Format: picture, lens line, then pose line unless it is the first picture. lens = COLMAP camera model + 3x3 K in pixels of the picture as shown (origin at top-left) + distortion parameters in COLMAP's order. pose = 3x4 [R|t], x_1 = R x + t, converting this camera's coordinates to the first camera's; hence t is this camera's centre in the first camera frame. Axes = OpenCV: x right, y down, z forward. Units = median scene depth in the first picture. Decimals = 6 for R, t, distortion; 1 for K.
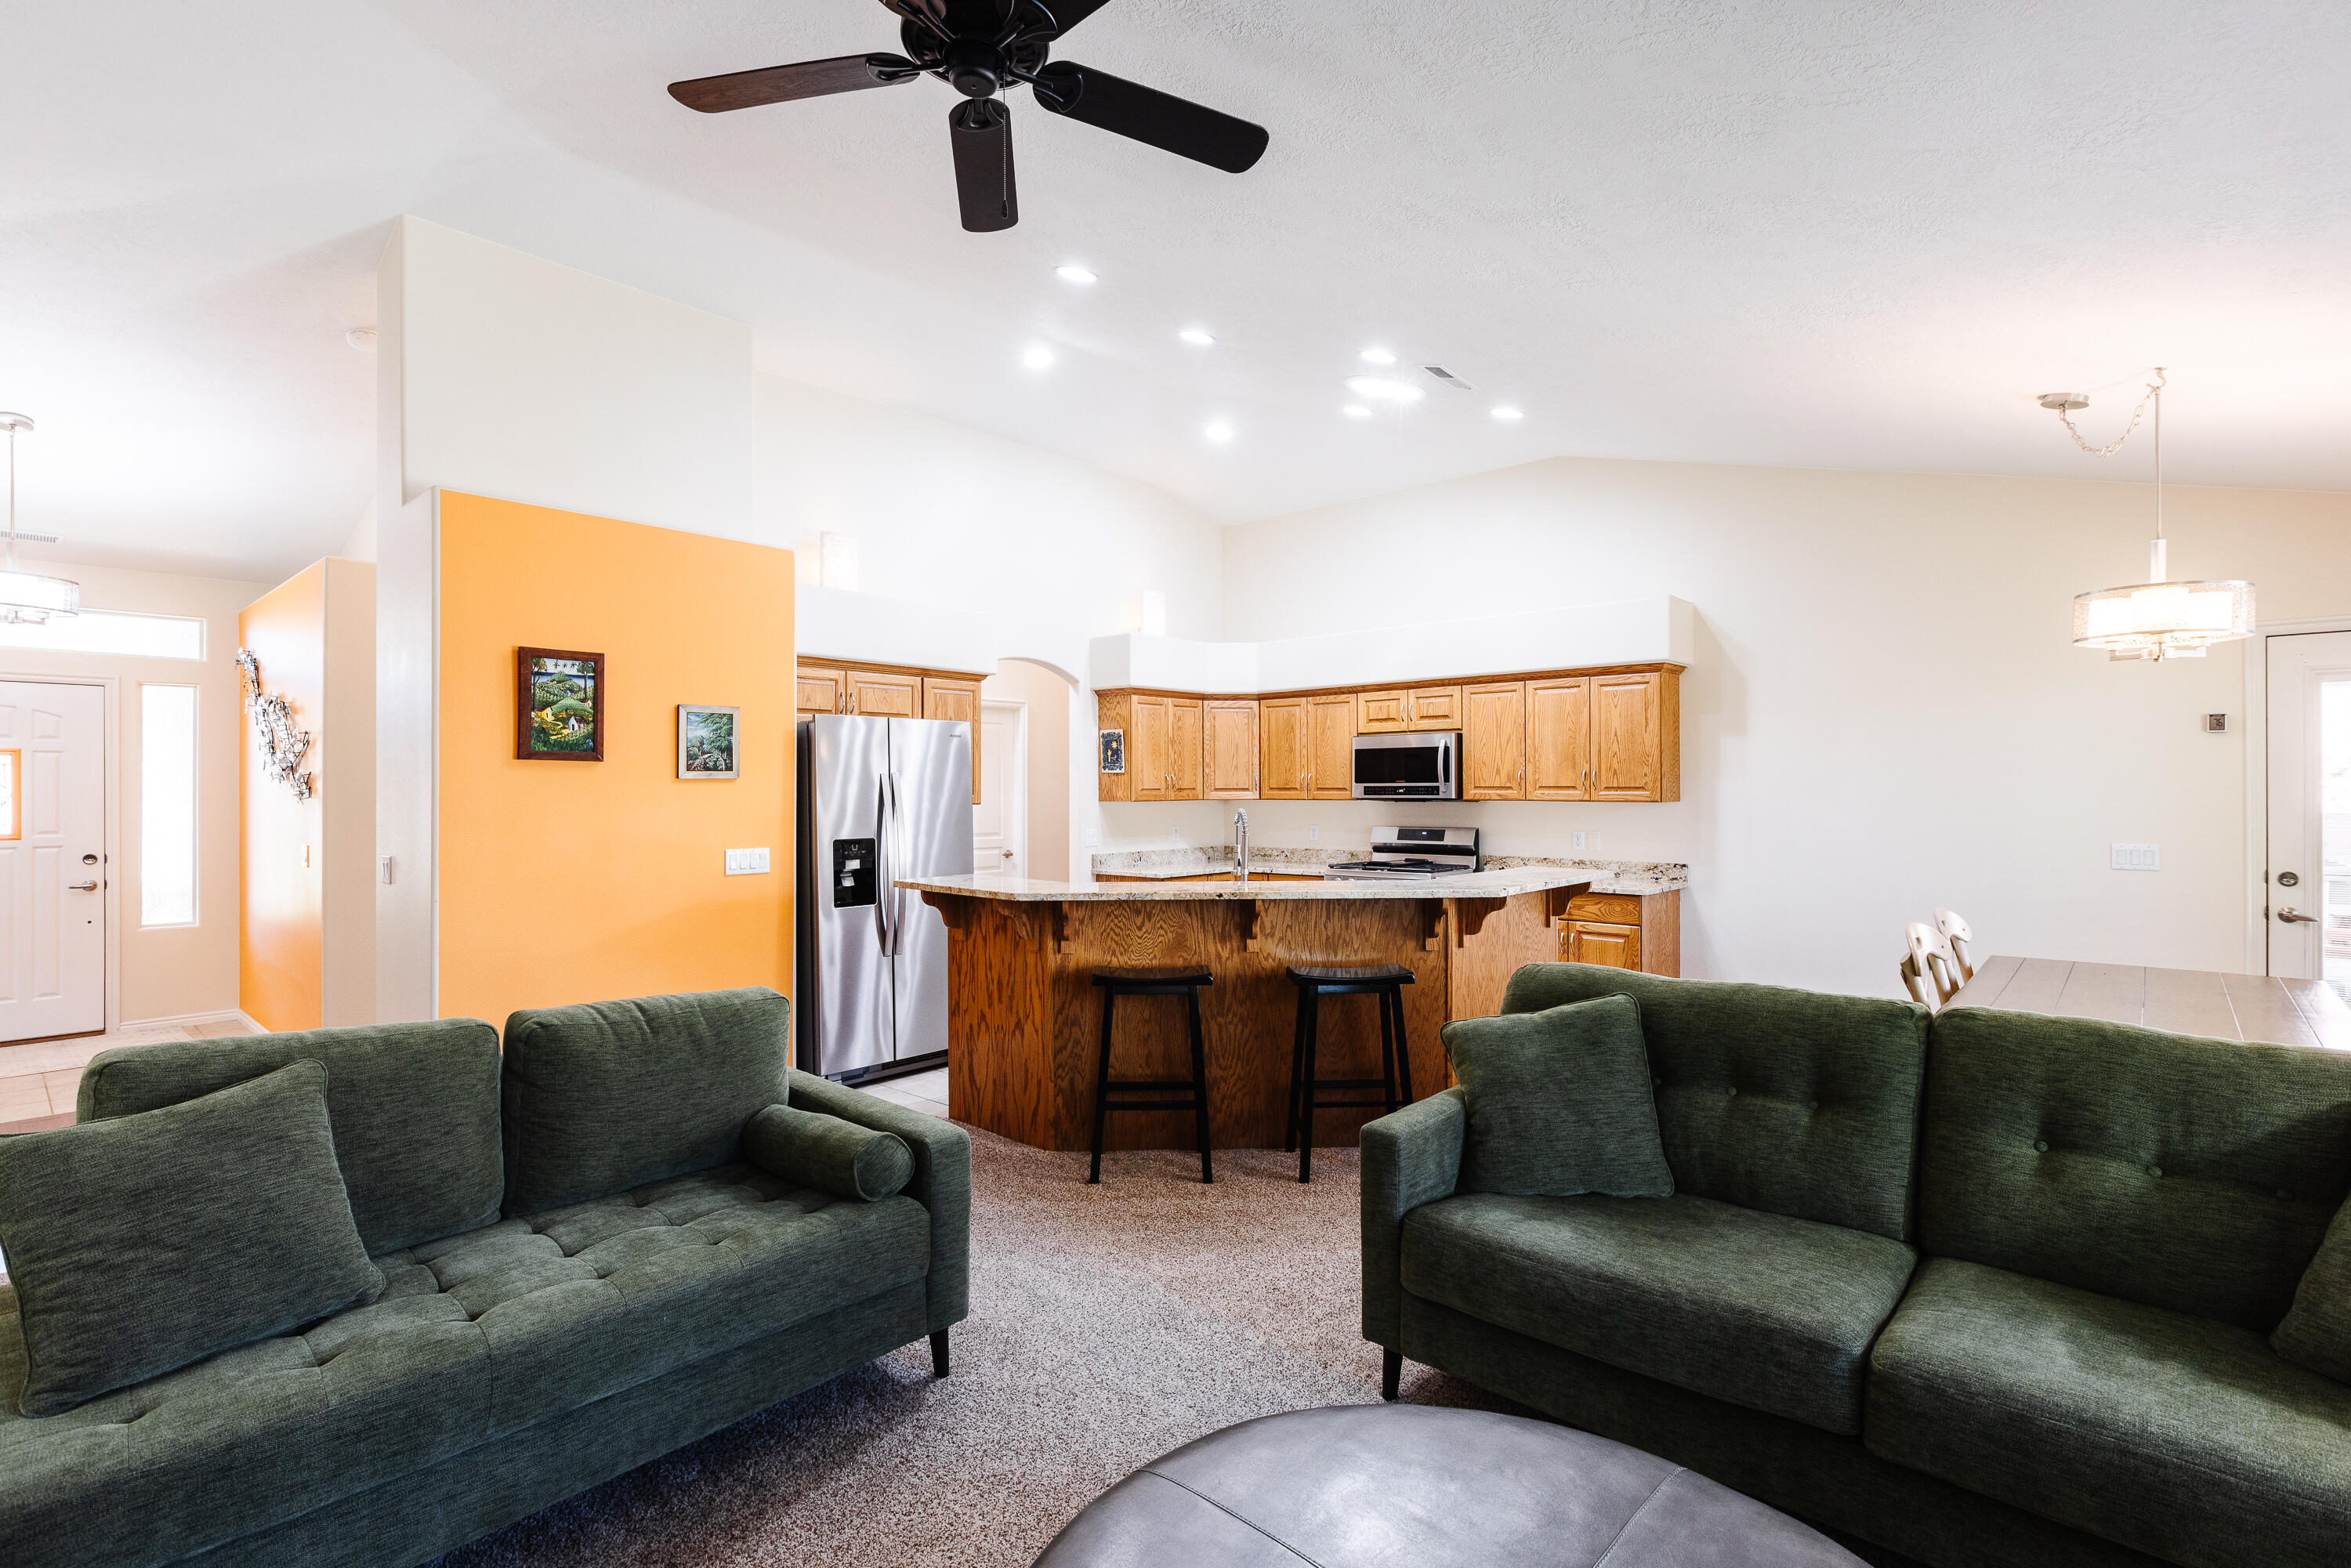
lens RADIAL K [[1079.4, 0, 1143.4], [0, 1079.4, 787.7], [0, 0, 1]] dist [-0.000248, -0.000632]
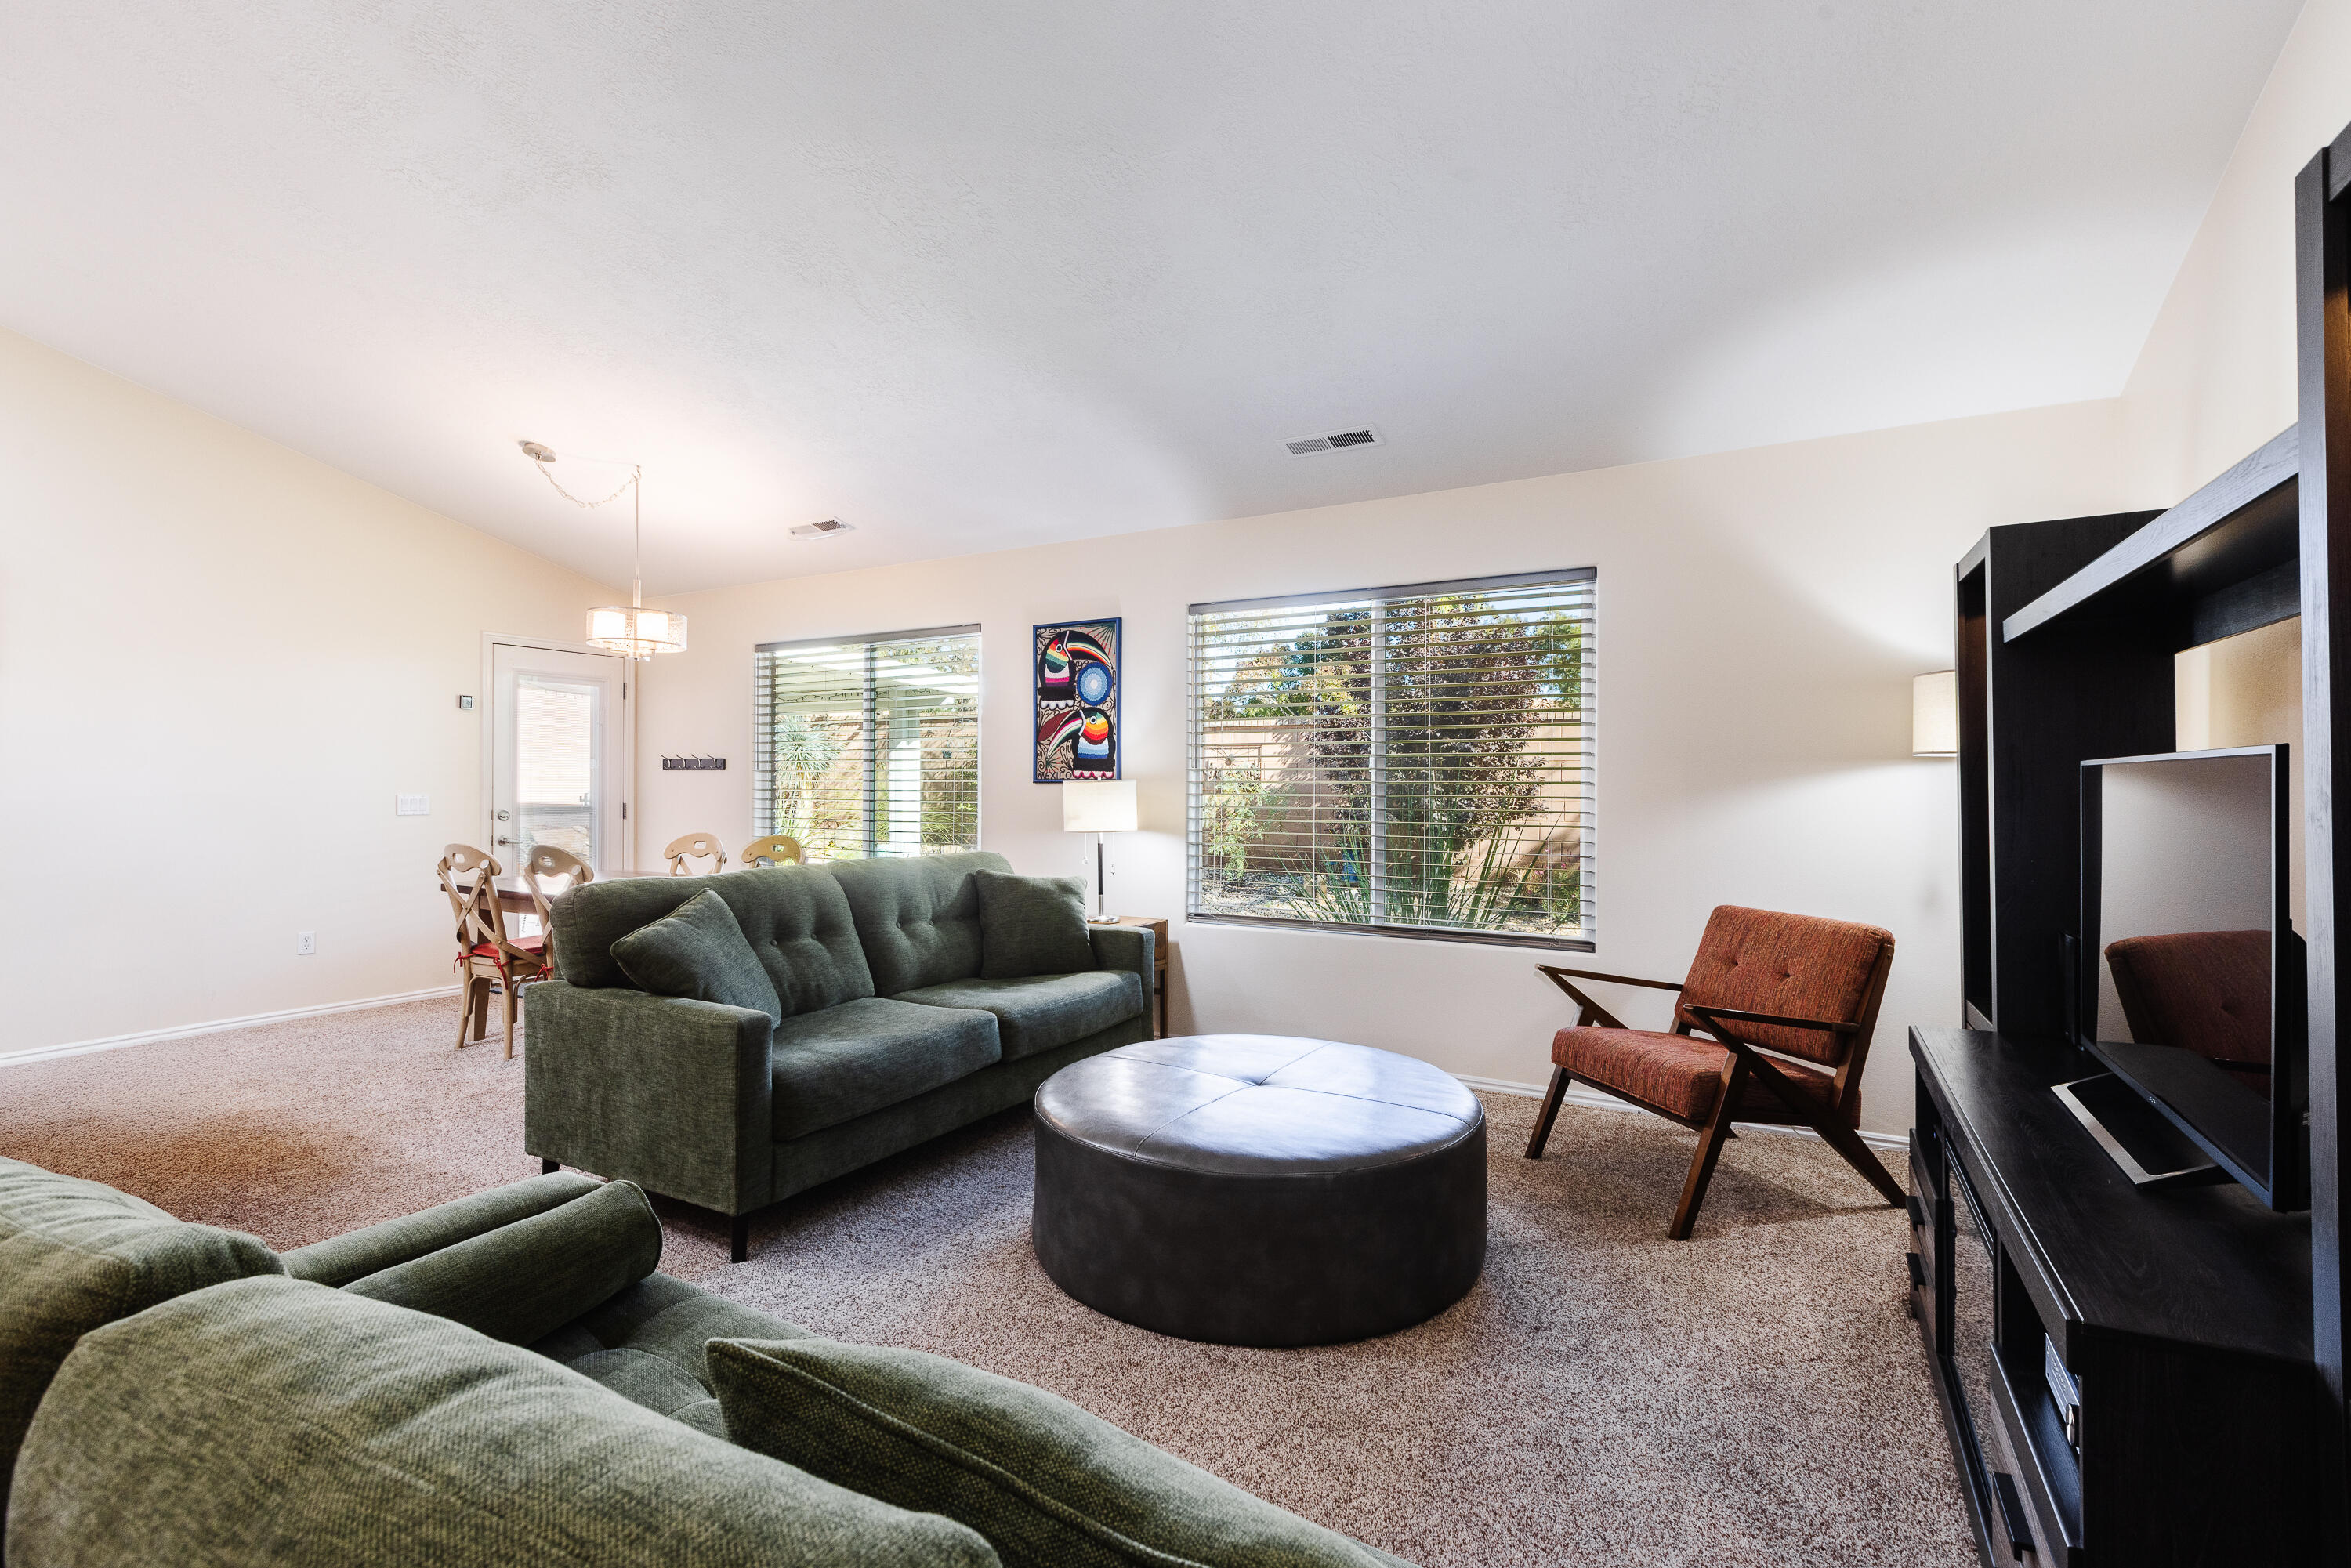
lens RADIAL K [[1079.4, 0, 1179.7], [0, 1079.4, 777.9], [0, 0, 1]] dist [-0.000248, -0.000632]
pose [[-0.224942, 0.008396, 0.974336, -0.414463], [-0.004195, 0.999945, -0.009585, 0.035208], [-0.974363, -0.006244, -0.224895, 0.353757]]
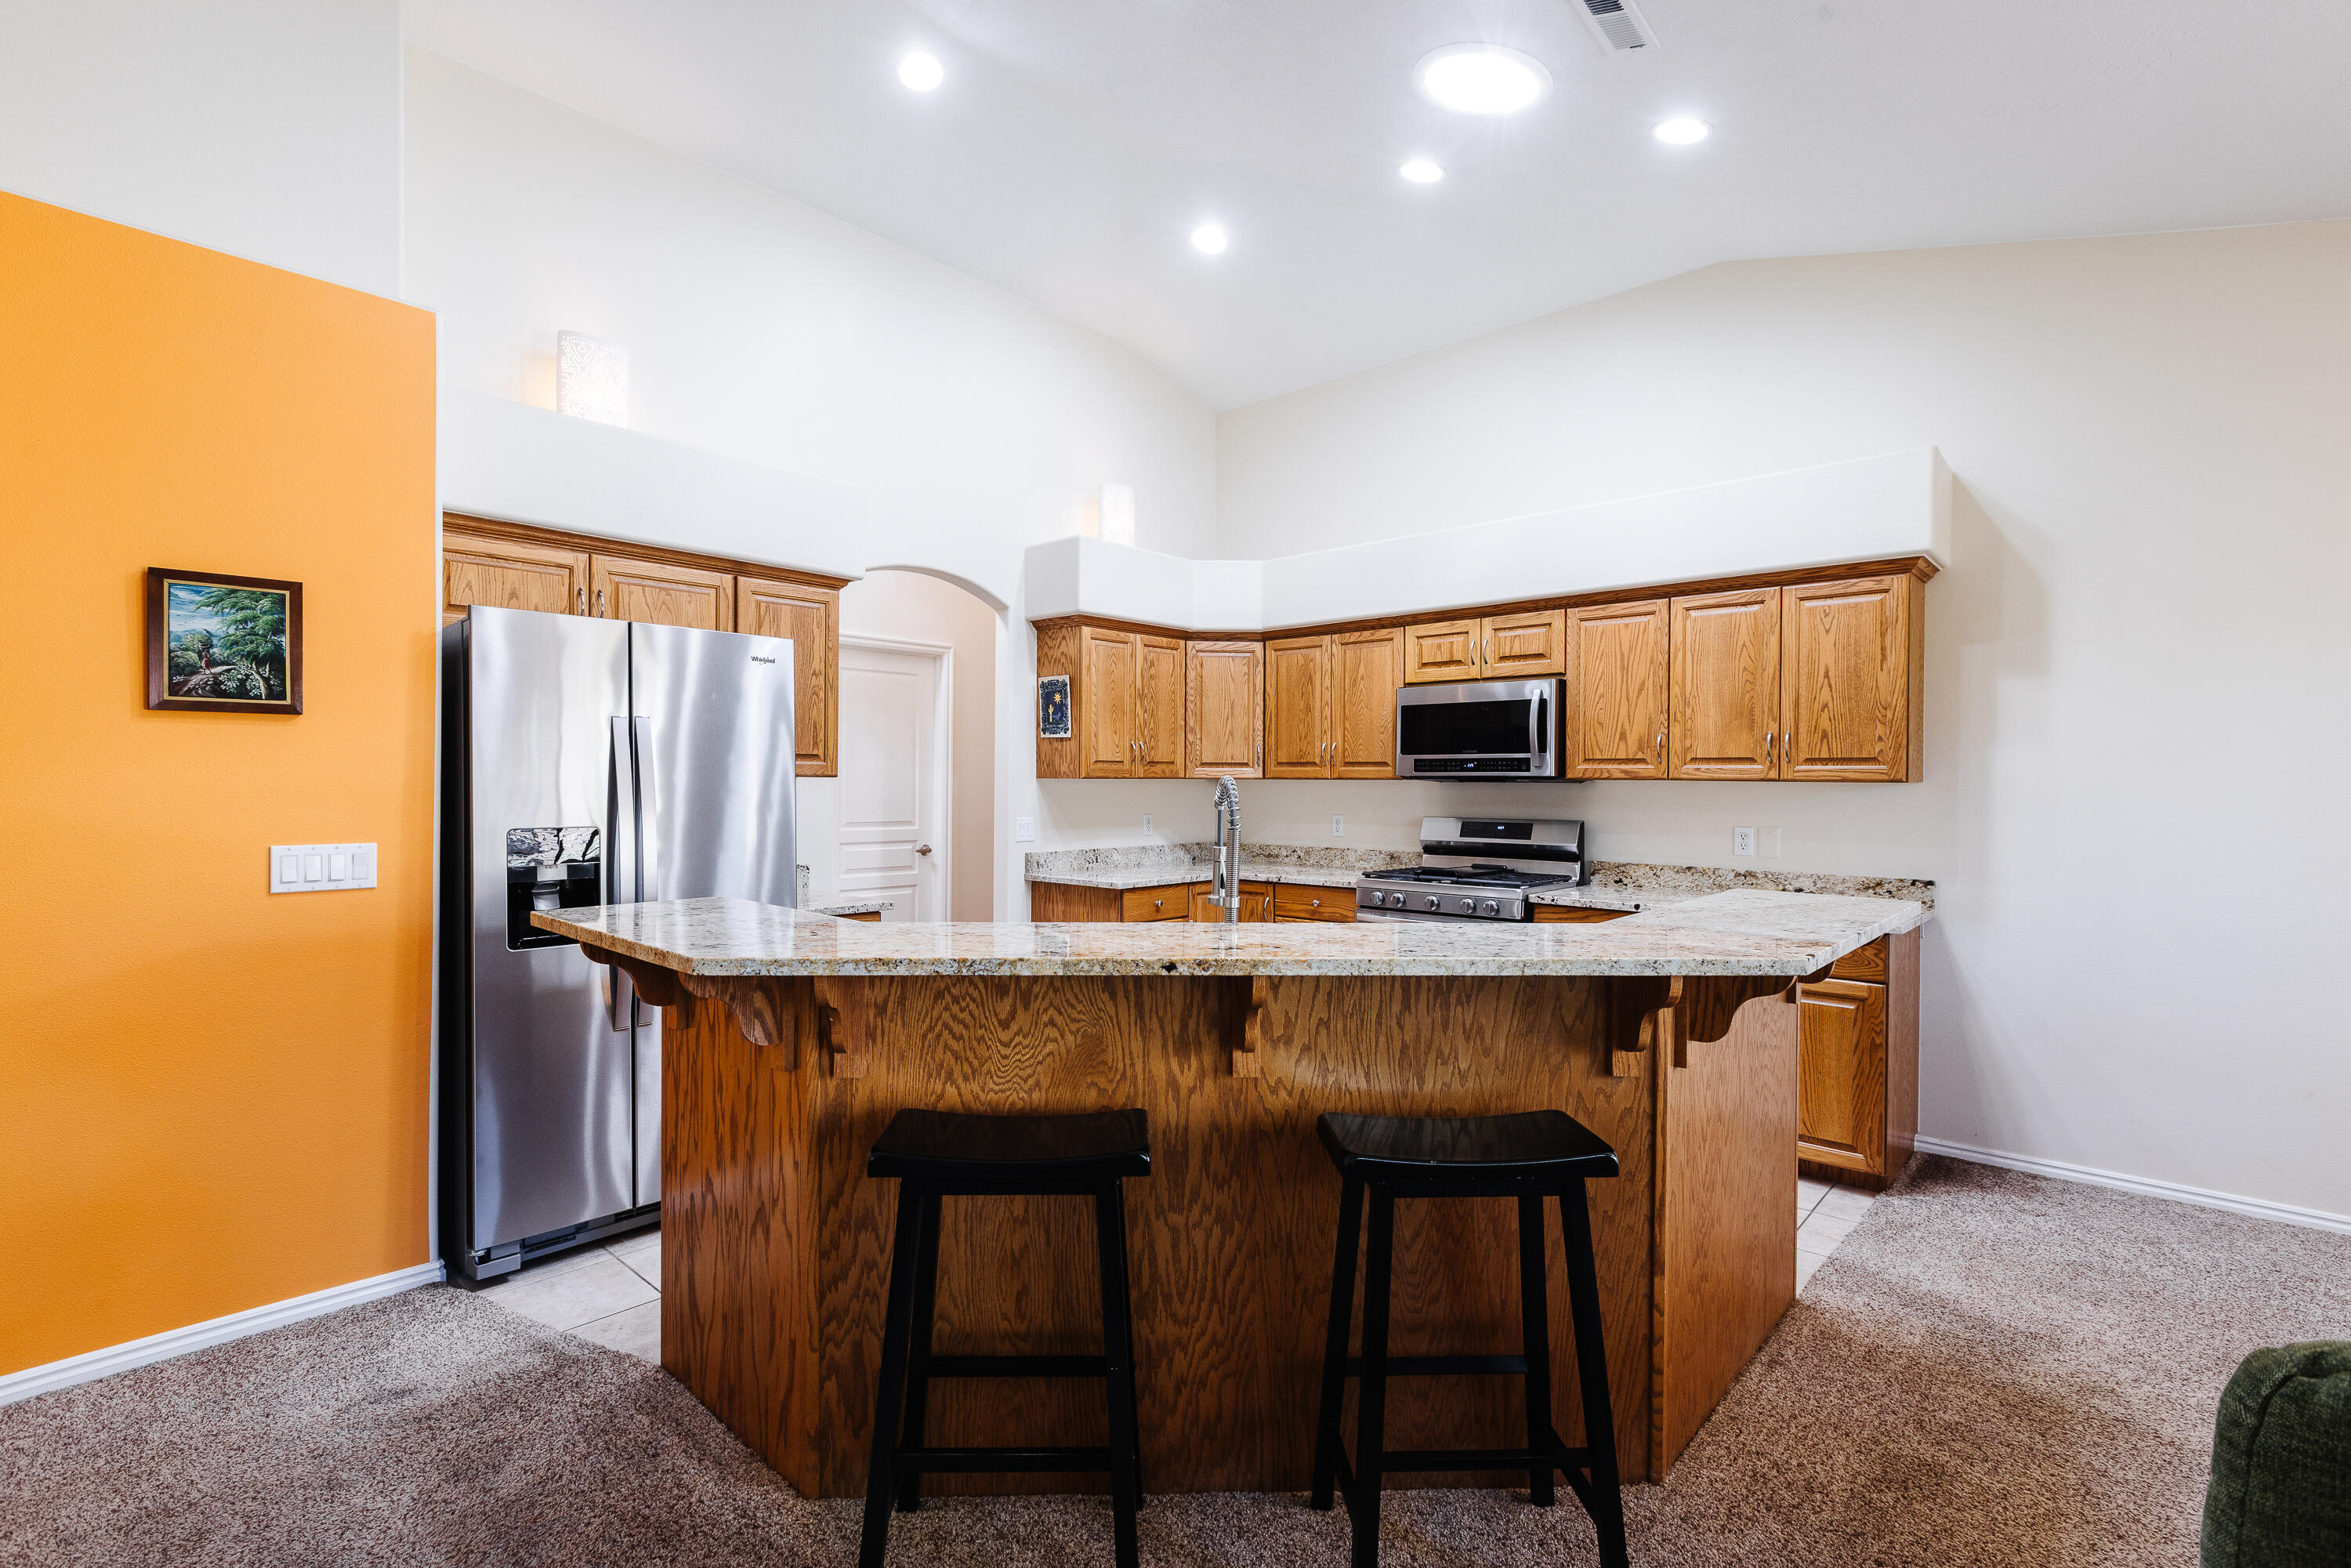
lens RADIAL K [[1079.4, 0, 1150.2], [0, 1079.4, 781.8], [0, 0, 1]] dist [-0.000248, -0.000632]
pose [[0.999947, 0.009972, 0.002708, 0.042337], [-0.009978, 0.999948, 0.002174, 0.016968], [-0.002686, -0.002201, 0.999994, 0.391957]]
